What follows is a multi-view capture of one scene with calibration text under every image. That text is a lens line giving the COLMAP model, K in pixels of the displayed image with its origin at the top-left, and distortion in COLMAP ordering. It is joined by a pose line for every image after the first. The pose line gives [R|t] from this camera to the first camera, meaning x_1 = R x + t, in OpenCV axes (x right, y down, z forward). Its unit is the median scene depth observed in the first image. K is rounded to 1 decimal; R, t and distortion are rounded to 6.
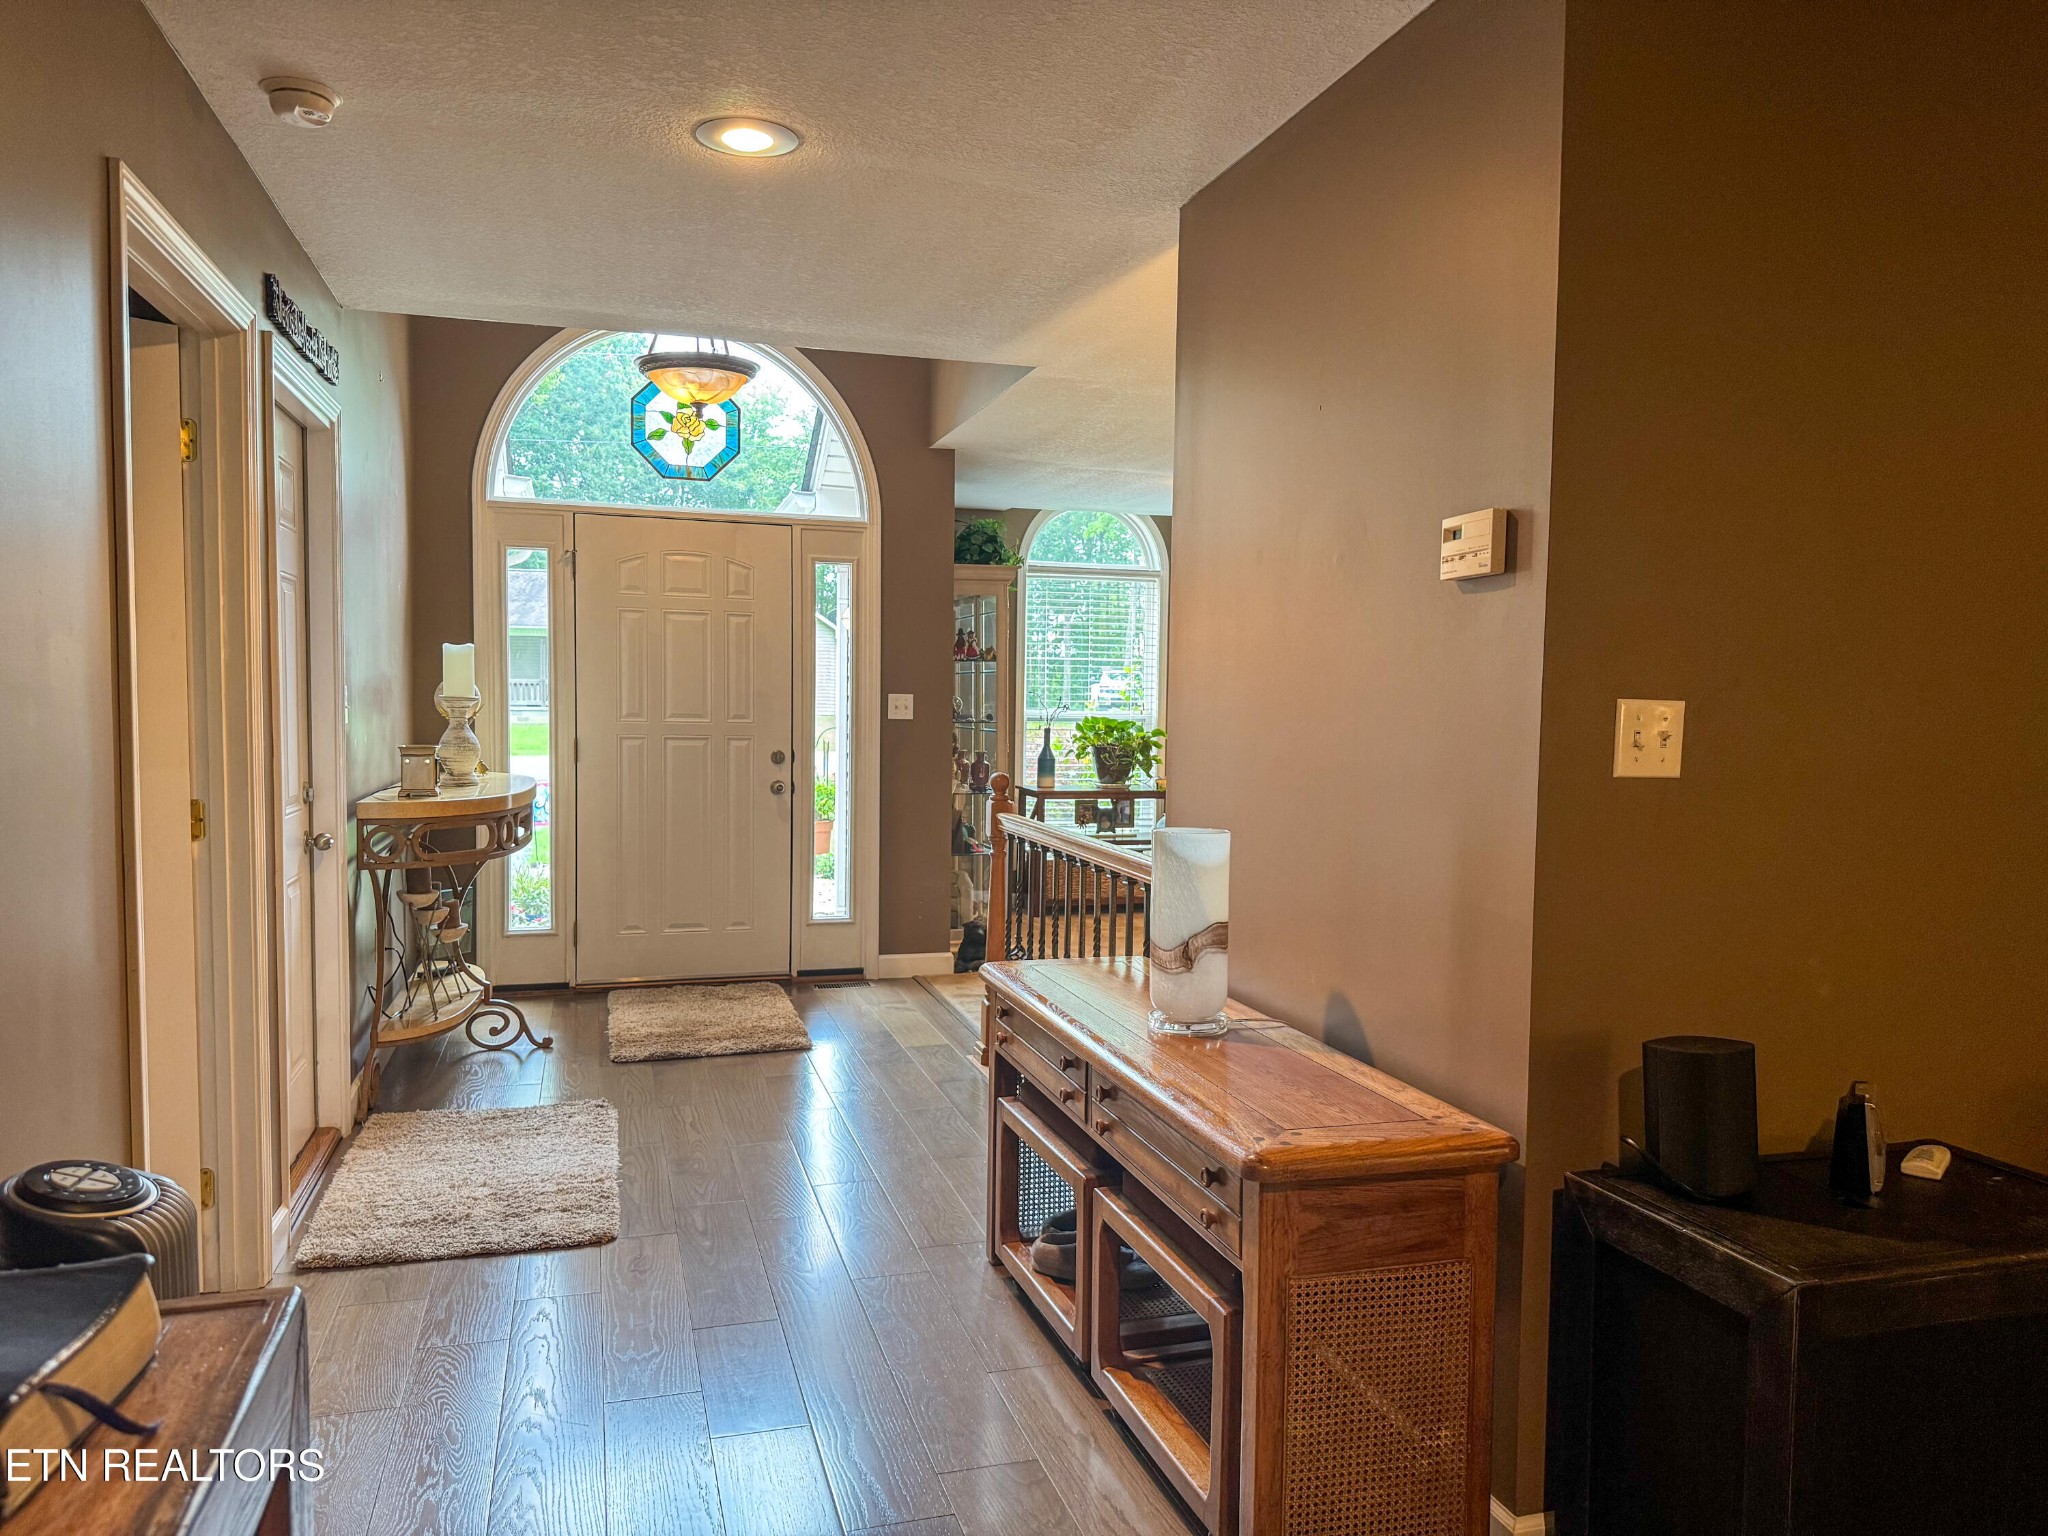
lens RADIAL K [[1417.6, 0, 1027.1], [0, 1417.6, 778.0], [0, 0, 1]] dist [0.140165, -0.216858]
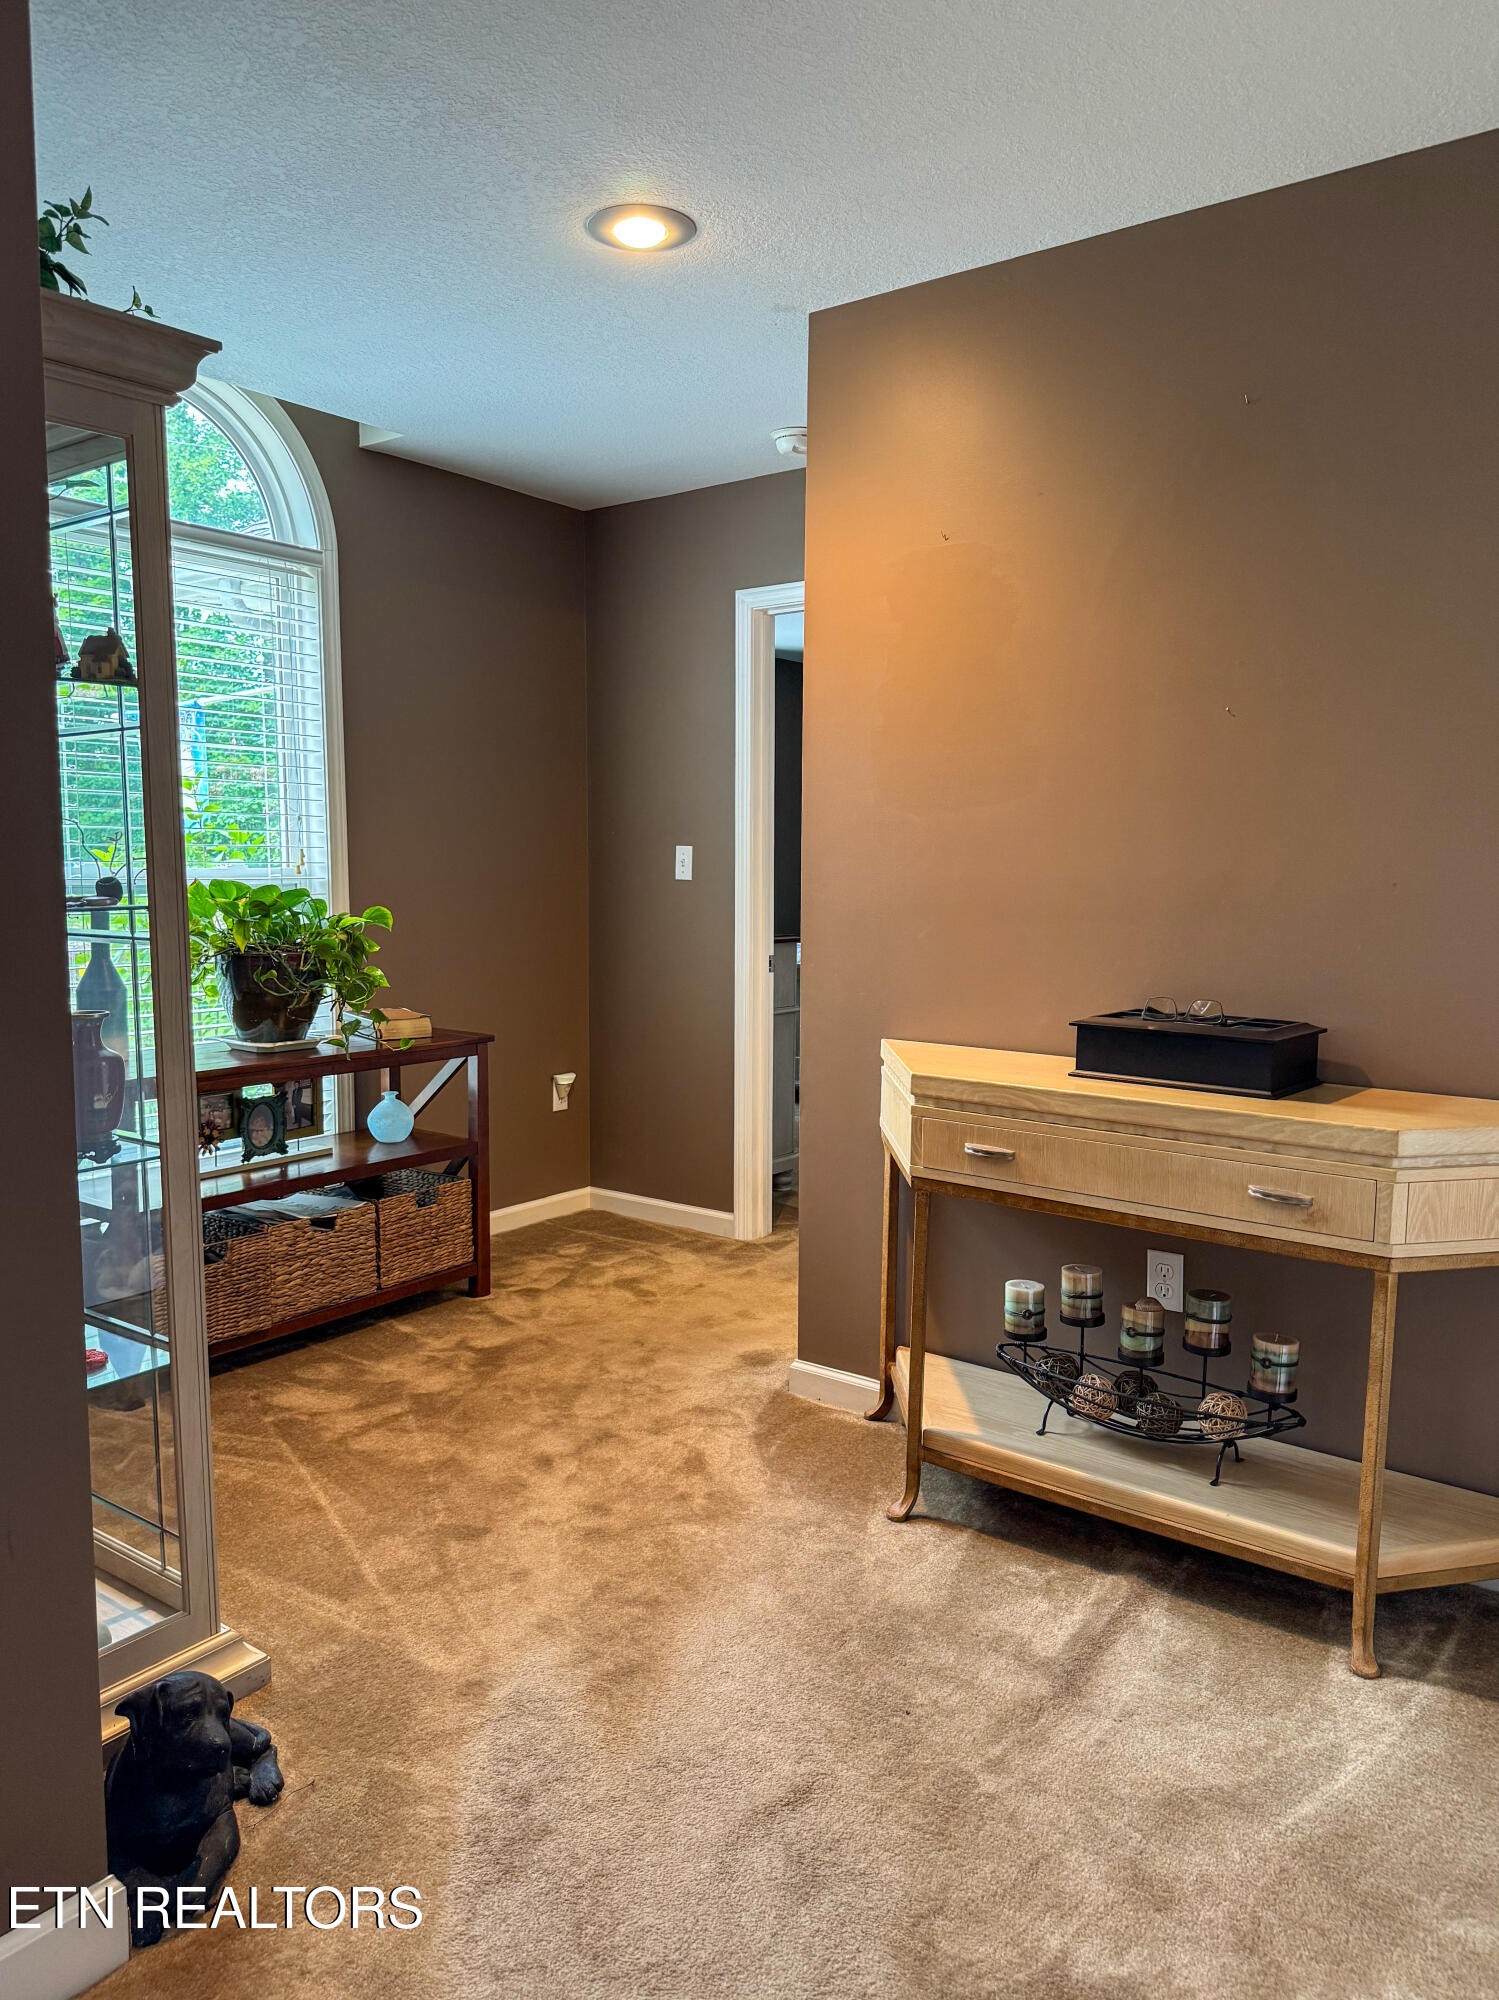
lens RADIAL K [[1404.3, 0, 739.4], [0, 1404.3, 994.8], [0, 0, 1]] dist [0.063478, -0.076529]
pose [[0.807743, -0.063836, 0.586069, -0.099038], [0.035602, 0.997588, 0.059591, -0.039637], [-0.588459, -0.027269, 0.808067, 0.787567]]
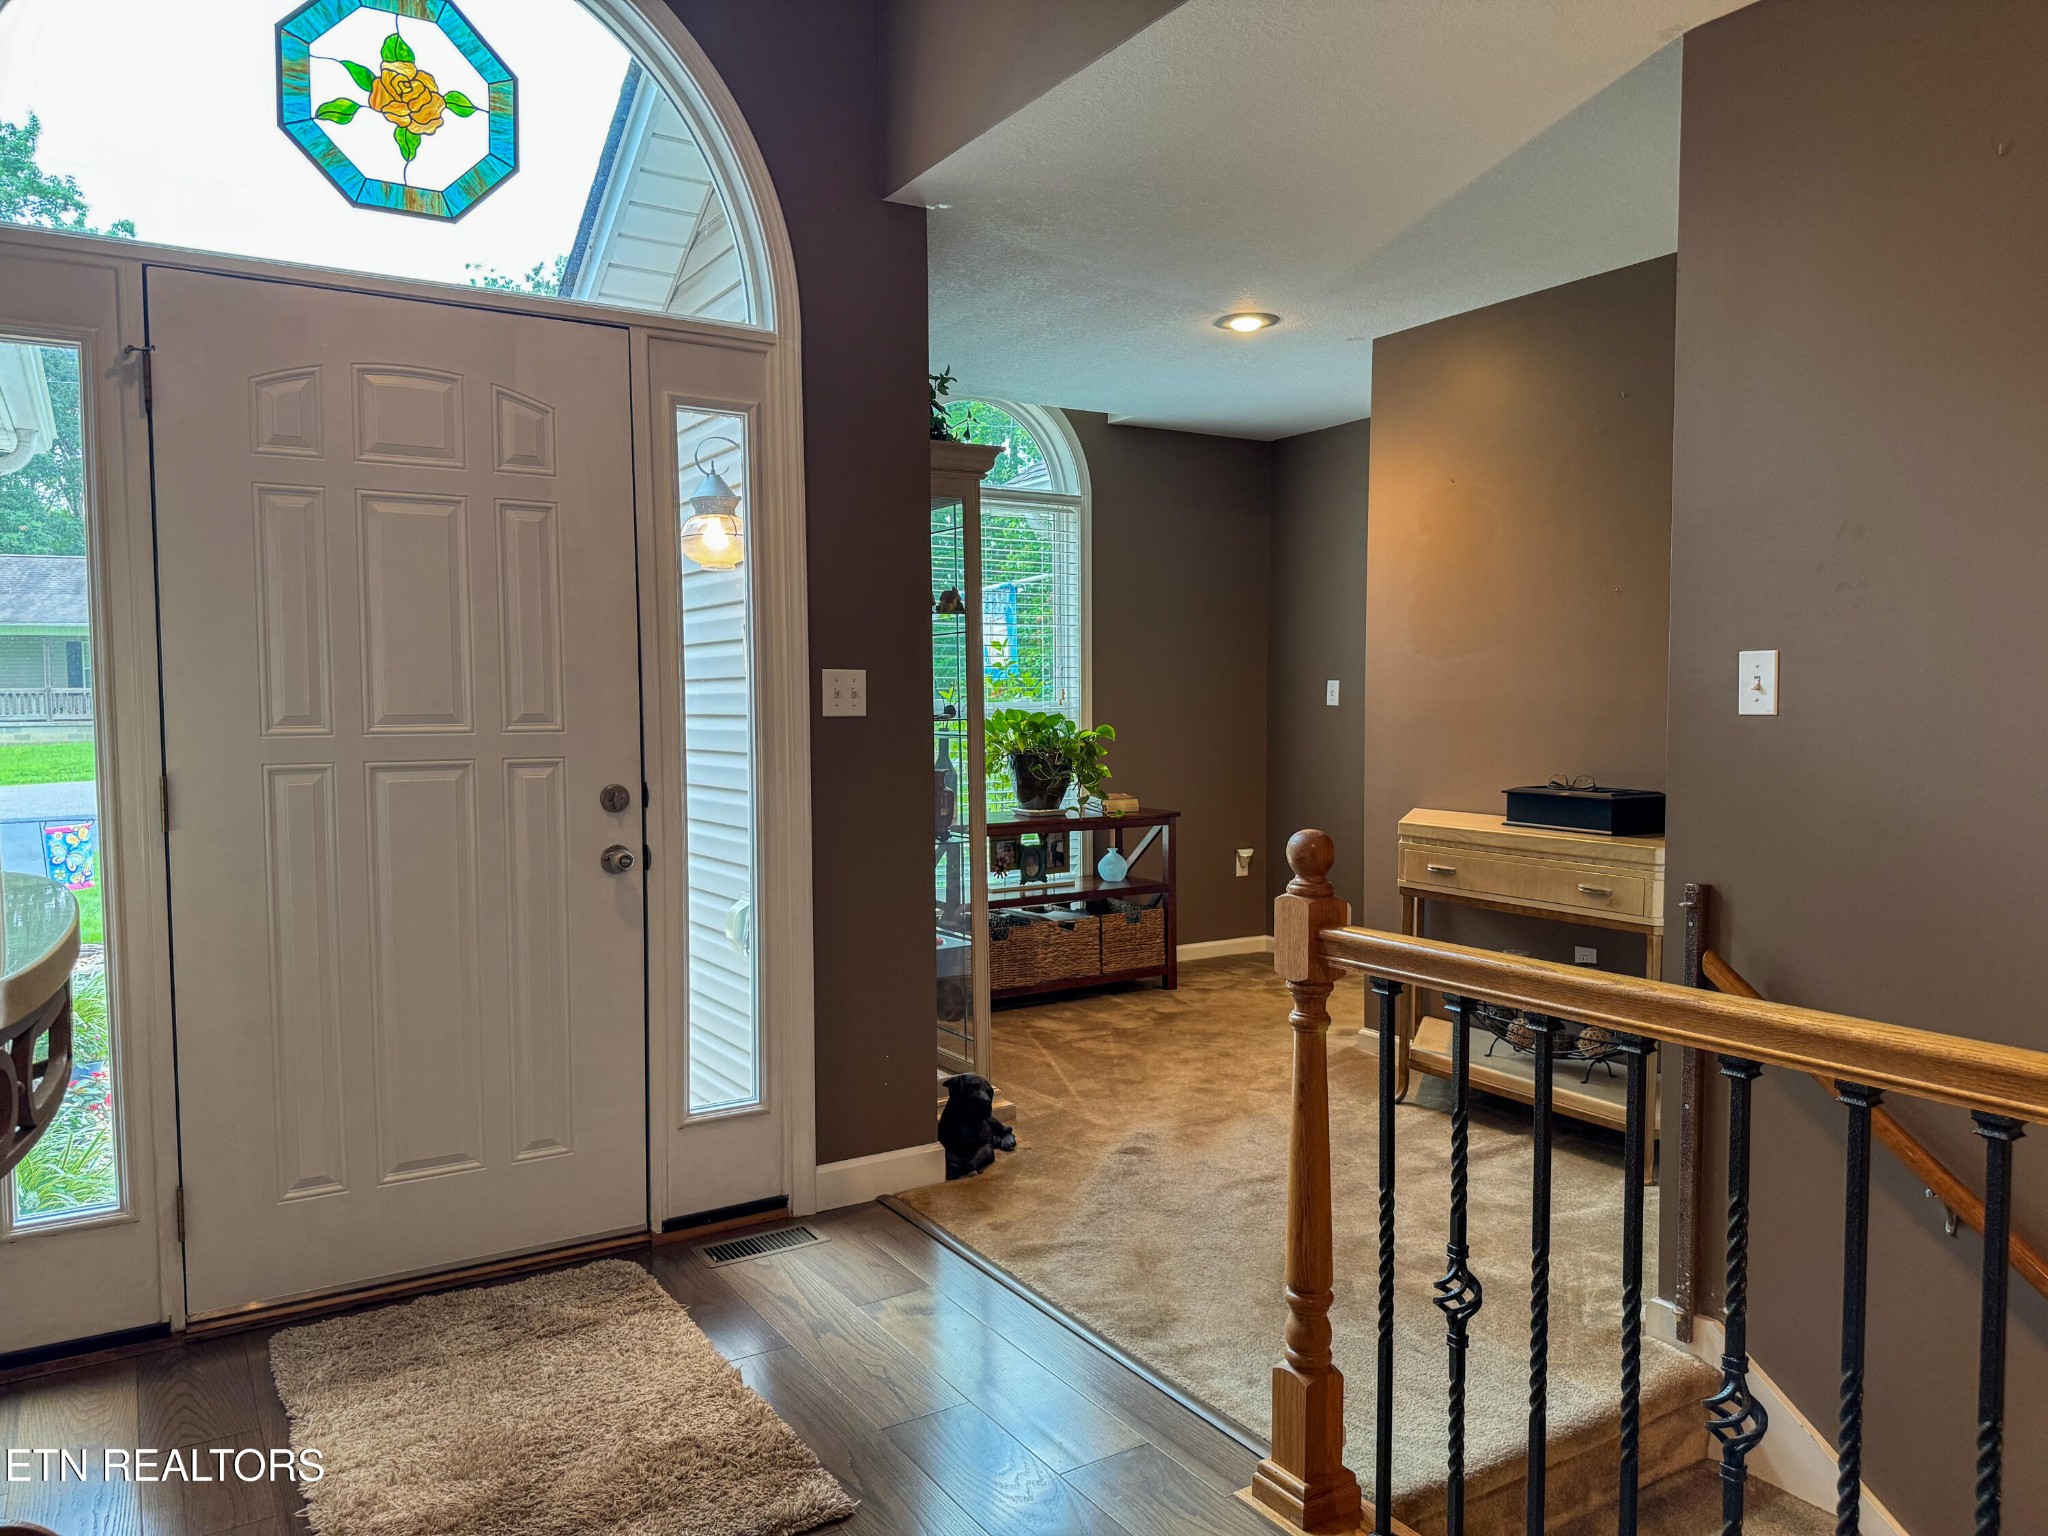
lens RADIAL K [[1438.0, 0, 1024.0], [0, 1438.0, 784.5], [0, 0, 1]] dist [0.063478, -0.076529]
pose [[0.964820, -0.032524, 0.260890, -0.167592], [0.030816, 0.999468, 0.010637, -0.020285], [-0.261098, -0.002224, 0.965310, 0.473490]]
